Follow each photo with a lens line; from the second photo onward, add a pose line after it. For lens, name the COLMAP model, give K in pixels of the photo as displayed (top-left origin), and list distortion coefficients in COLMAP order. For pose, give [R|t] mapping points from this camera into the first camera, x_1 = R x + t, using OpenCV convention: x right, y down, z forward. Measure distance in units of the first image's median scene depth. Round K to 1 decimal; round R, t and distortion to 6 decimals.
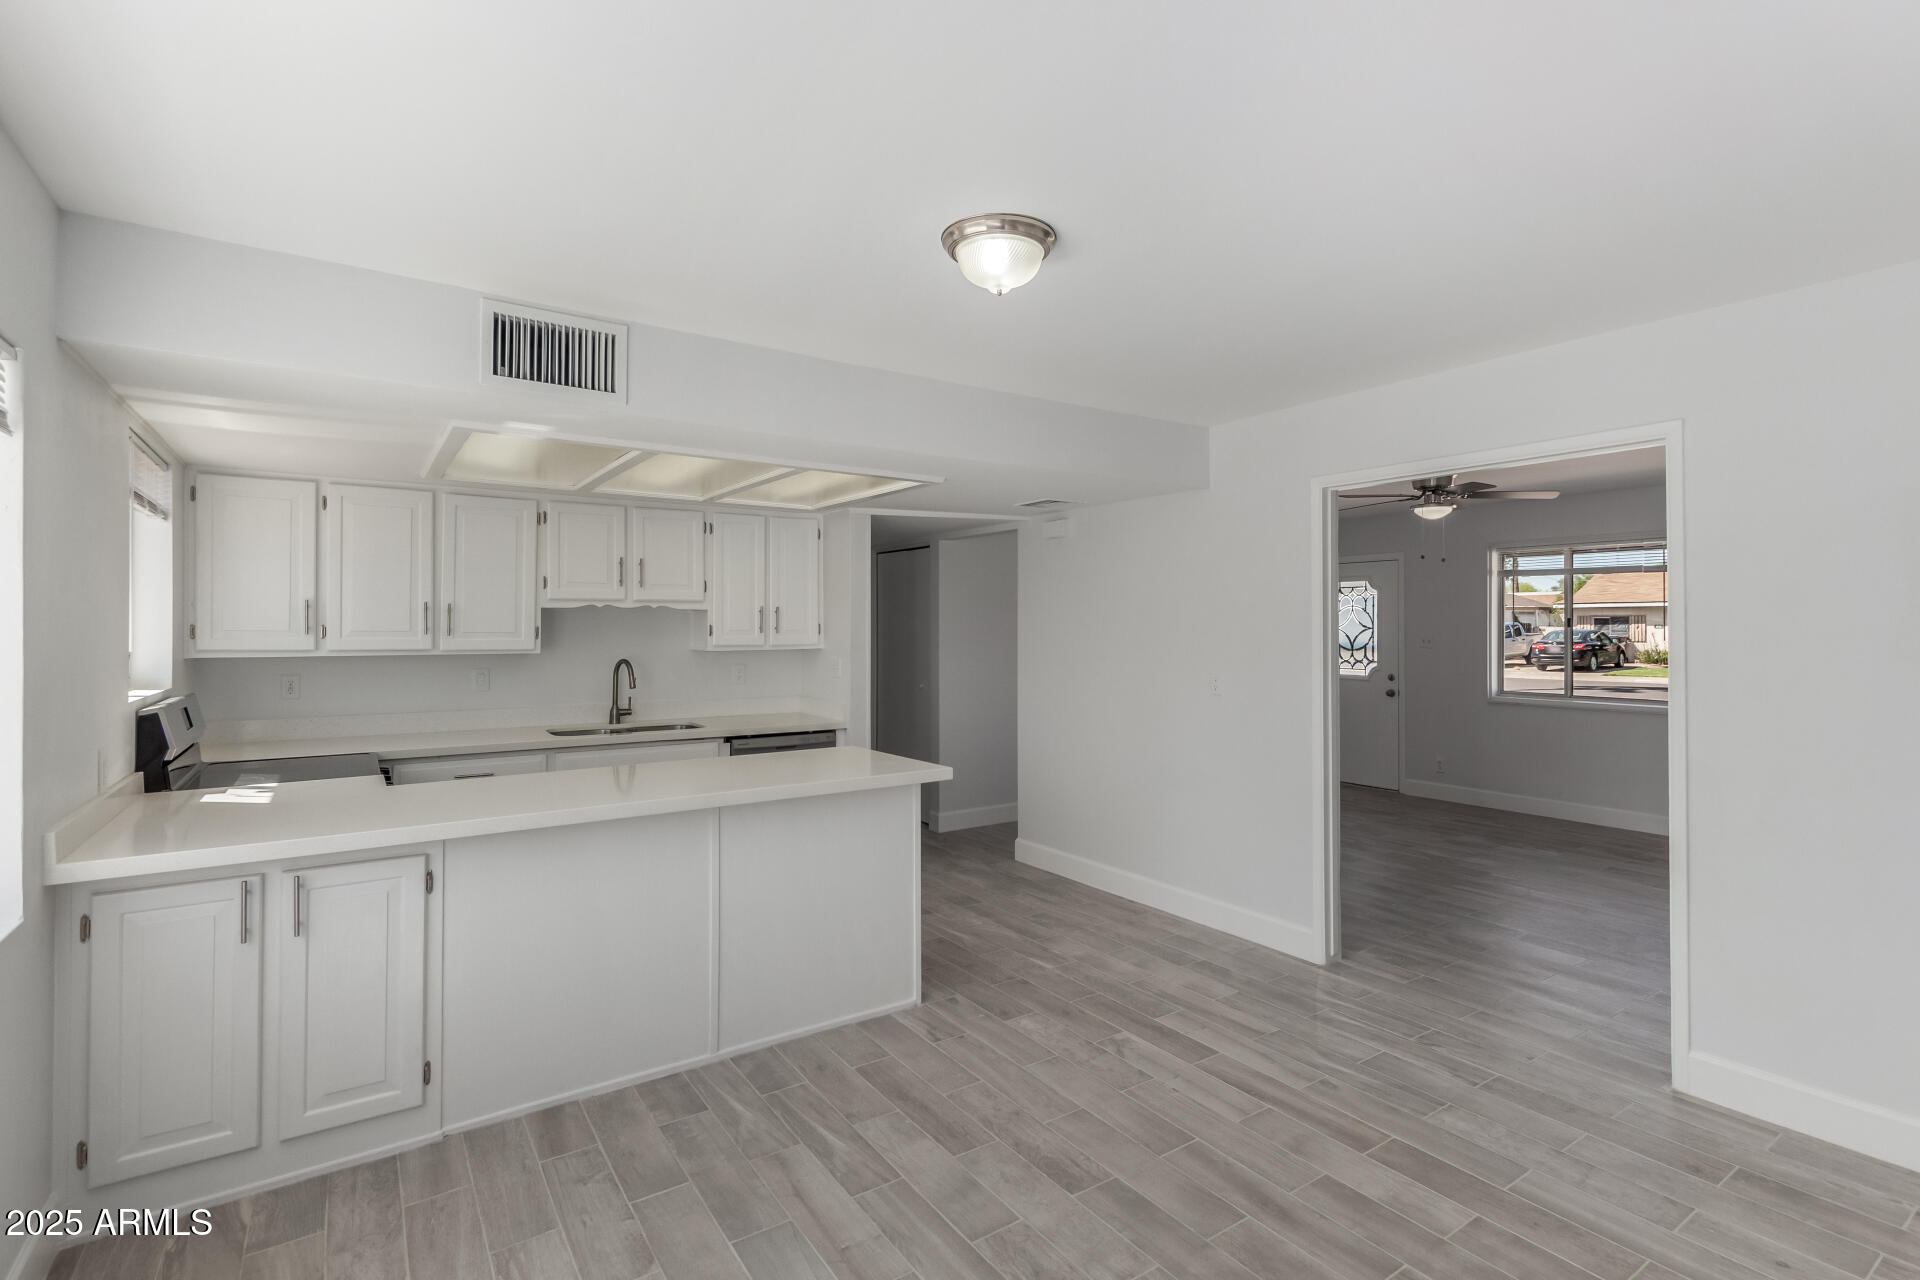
lens RADIAL K [[906.2, 0, 966.5], [0, 906.2, 633.7], [0, 0, 1]] dist [0.017180, -0.010334]
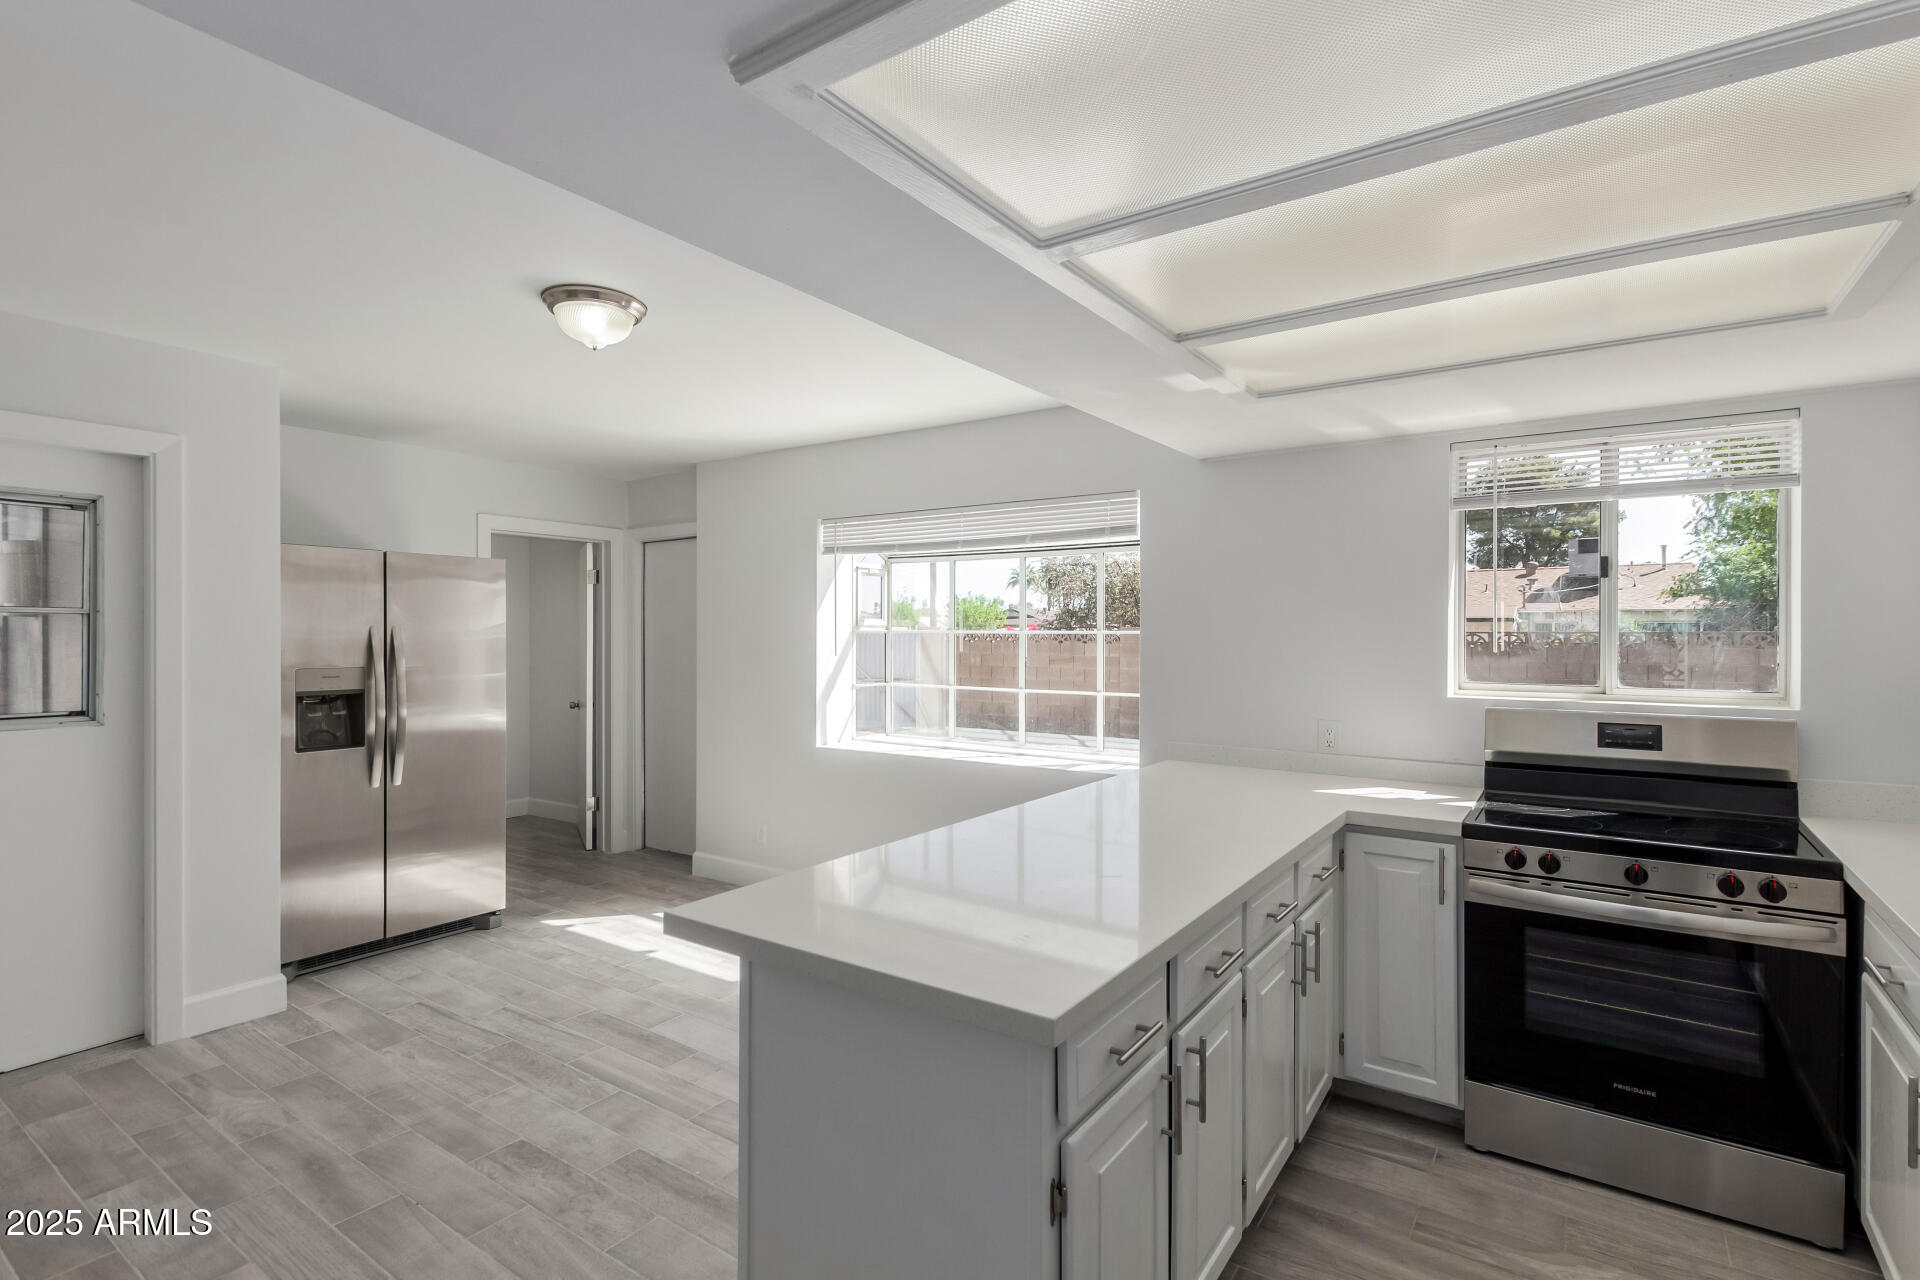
lens RADIAL K [[886.5, 0, 968.2], [0, 886.5, 636.8], [0, 0, 1]] dist [0.030838, -0.008596]
pose [[-0.929299, 0.000204, -0.369328, 0.013284], [-0.004442, 0.999921, 0.011728, -0.007811], [0.369301, 0.012539, -0.929225, 1.856072]]
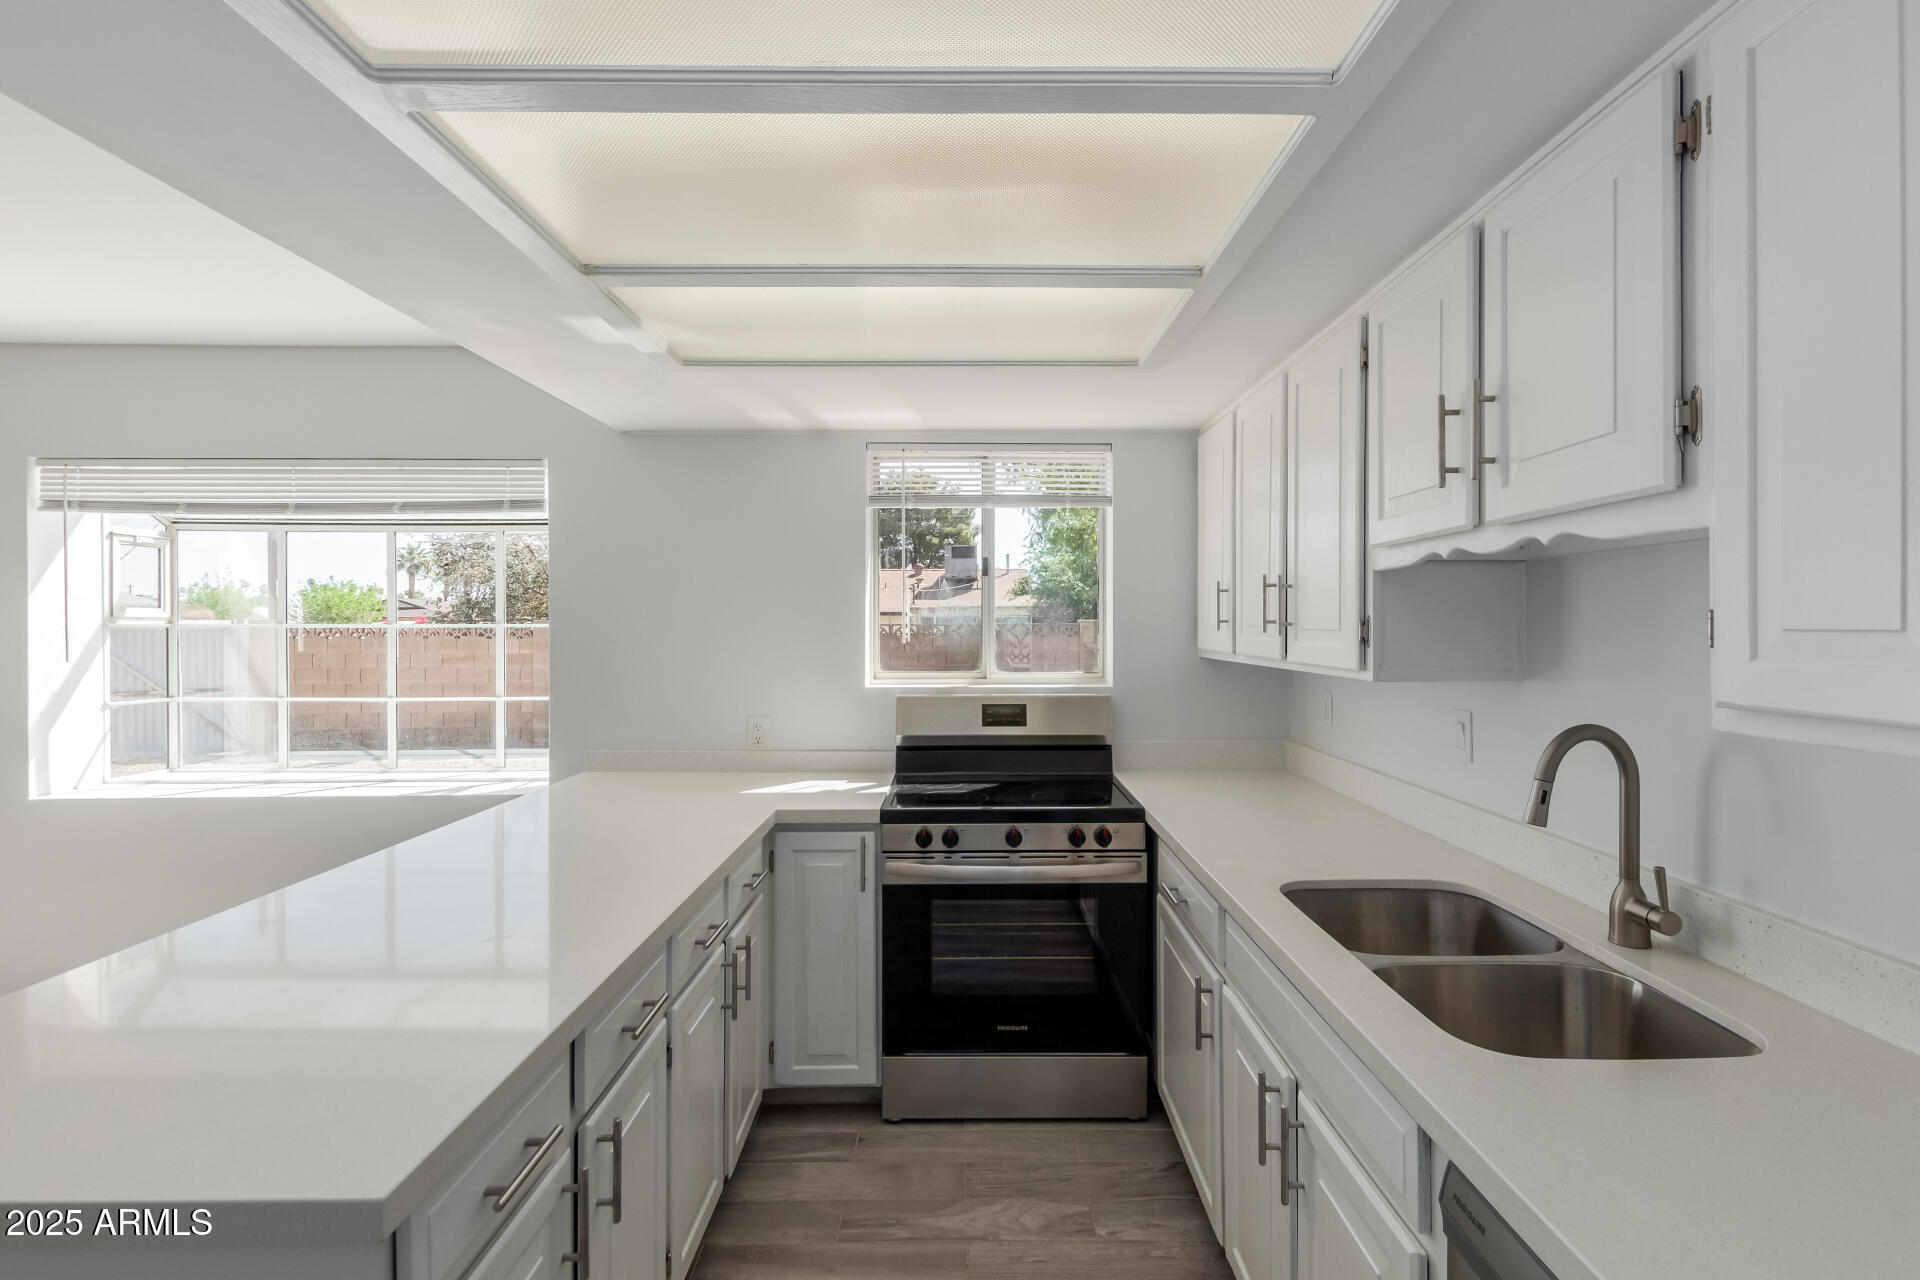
lens RADIAL K [[898.5, 0, 955.1], [0, 898.5, 629.4], [0, 0, 1]] dist [-0.000081, 0.000333]
pose [[-0.553831, 0.003992, -0.832619, -0.047655], [-0.004803, 0.999957, 0.007988, -0.006845], [0.832615, 0.008423, -0.553788, 1.785554]]
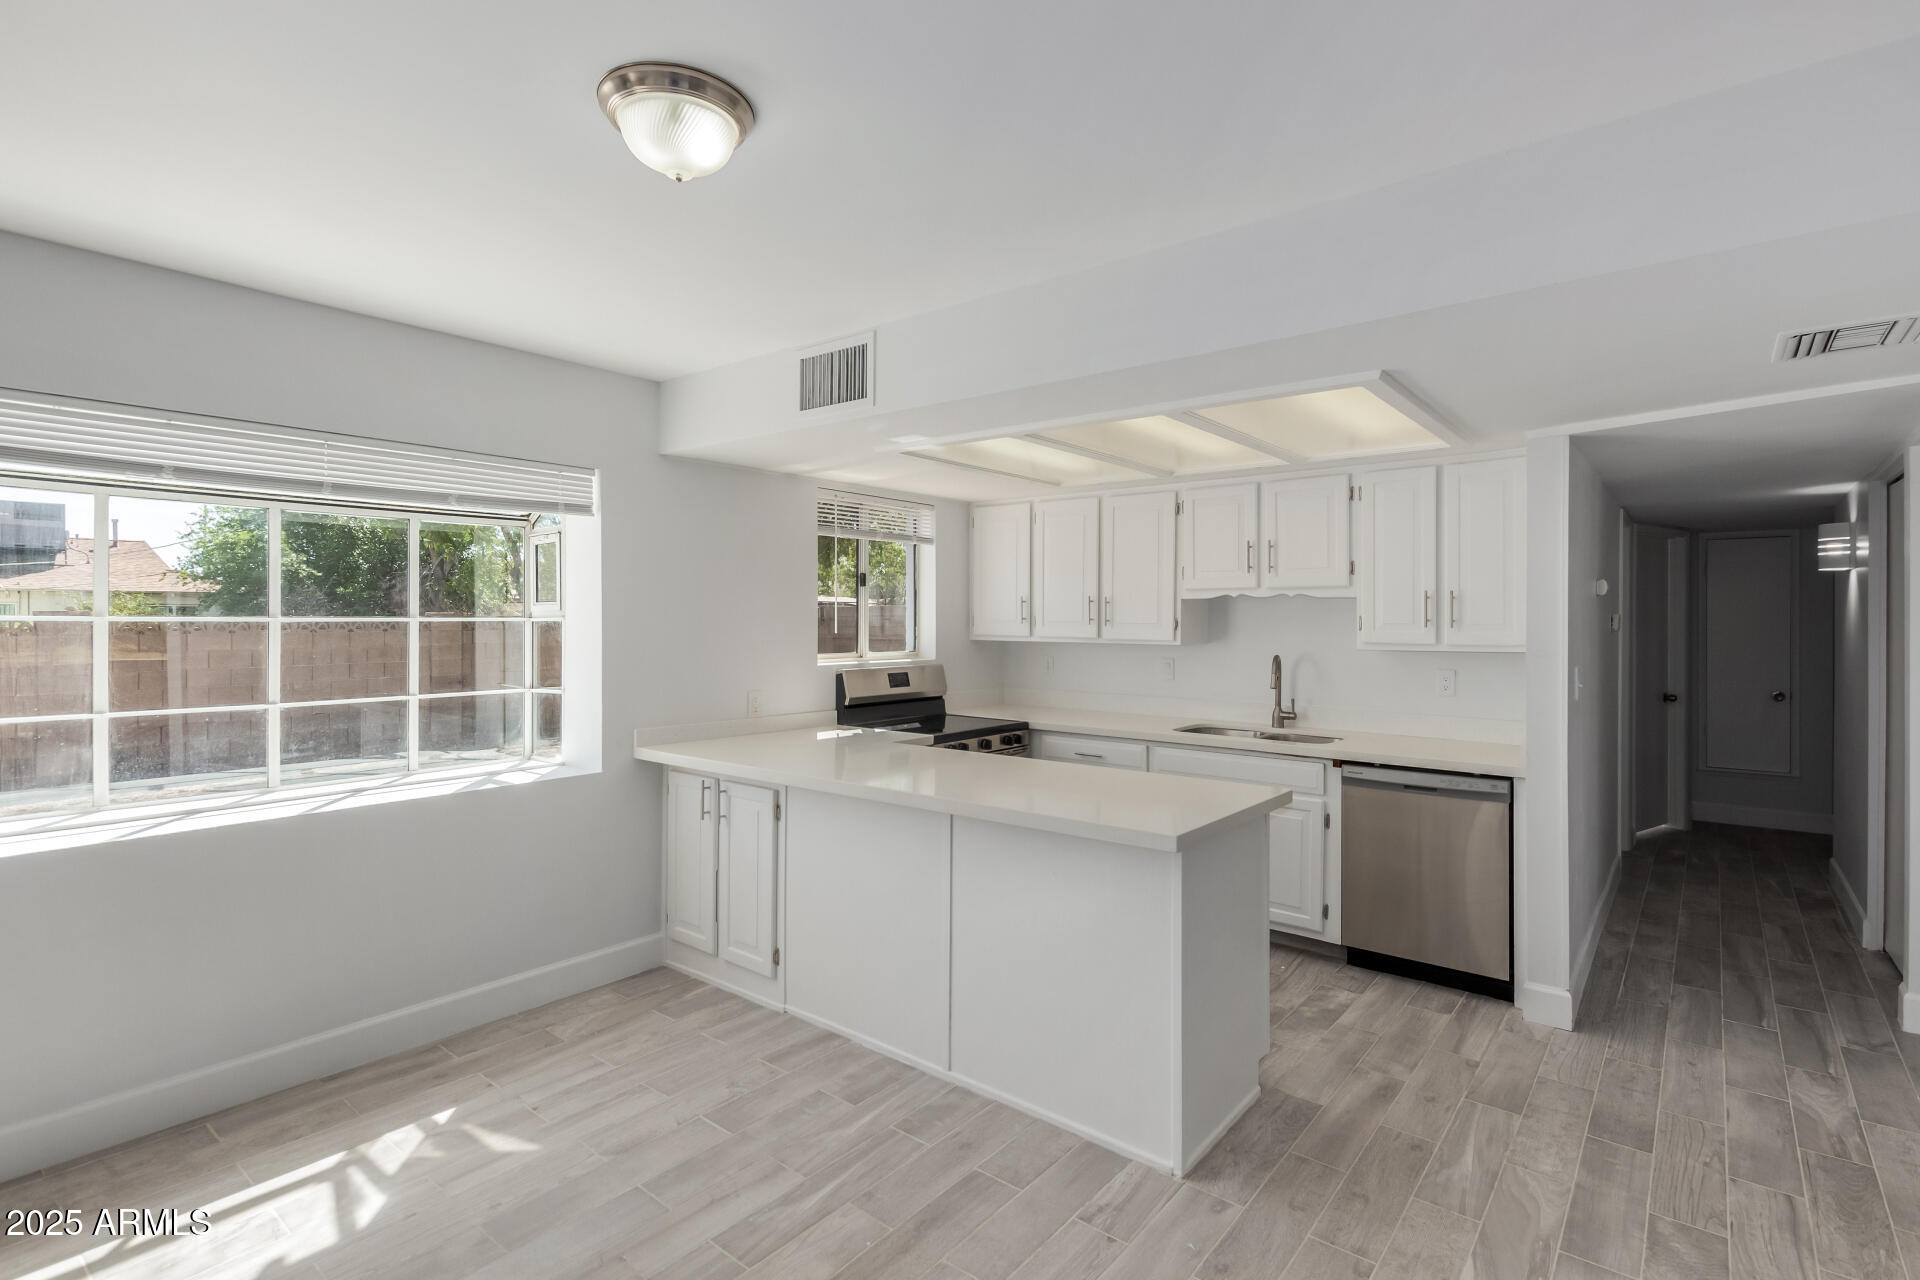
lens RADIAL K [[906.2, 0, 966.5], [0, 906.2, 633.7], [0, 0, 1]] dist [0.017180, -0.010334]
pose [[0.289743, 0.017276, -0.956949, 0.683633], [-0.010037, 0.999837, 0.015012, -0.005481], [0.957052, 0.005255, 0.289869, 0.820313]]
